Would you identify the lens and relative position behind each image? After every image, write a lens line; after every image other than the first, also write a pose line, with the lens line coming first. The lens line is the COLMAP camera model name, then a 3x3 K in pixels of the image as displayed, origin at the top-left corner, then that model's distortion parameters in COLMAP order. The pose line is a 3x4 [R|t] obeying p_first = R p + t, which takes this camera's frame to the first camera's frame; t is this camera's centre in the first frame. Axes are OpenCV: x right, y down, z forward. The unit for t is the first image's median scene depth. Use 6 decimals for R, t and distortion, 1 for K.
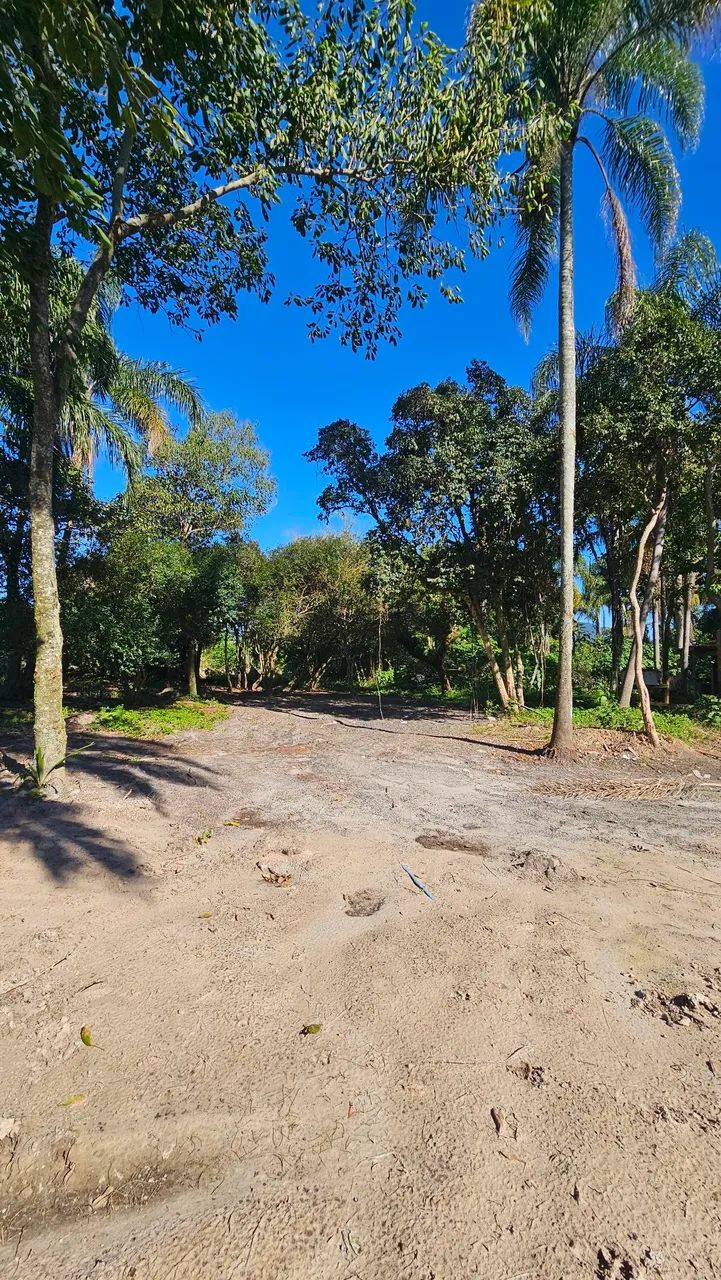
lens RADIAL K [[523.8, 0, 361.1], [0, 523.8, 640.2], [0, 0, 1]] dist [-0.007399, -0.000435]
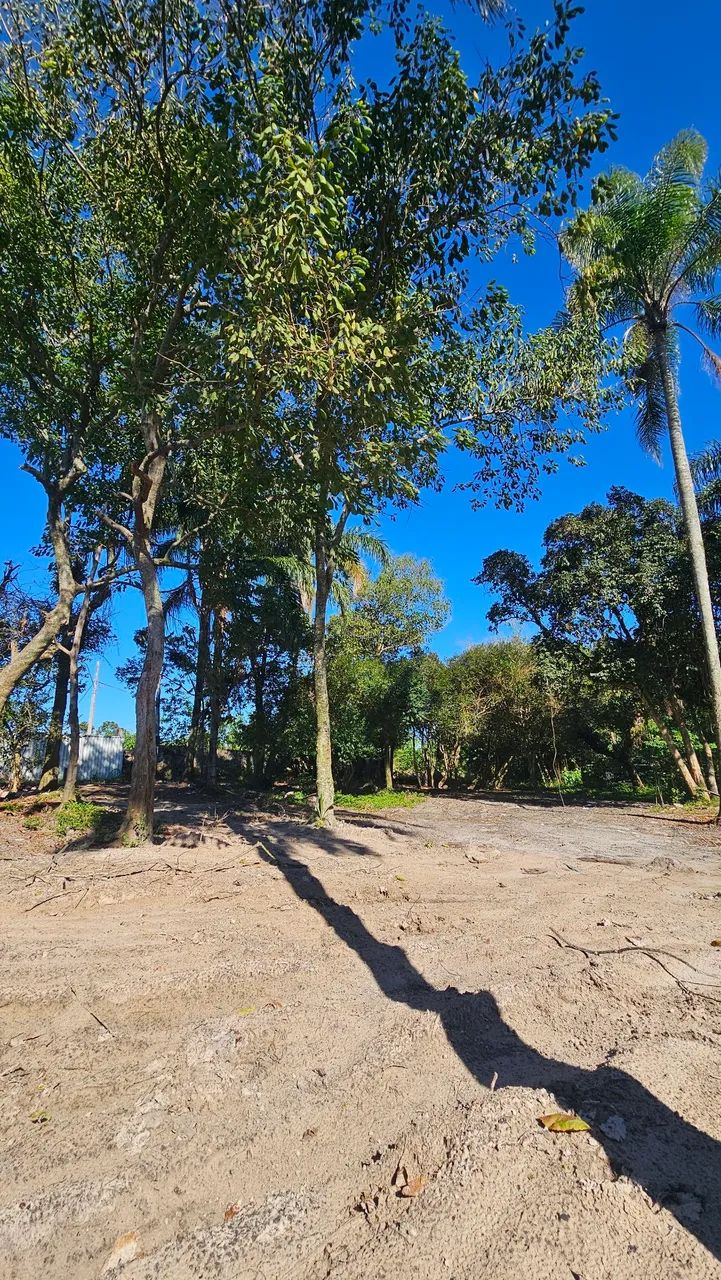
lens RADIAL K [[523.8, 0, 356.5], [0, 523.8, 642.4], [0, 0, 1]] dist [-0.007399, -0.000435]
pose [[0.941509, -0.092704, -0.323986, 0.018878], [0.026489, 0.978801, -0.203093, 0.029273], [0.335945, 0.182632, 0.924006, -0.198940]]
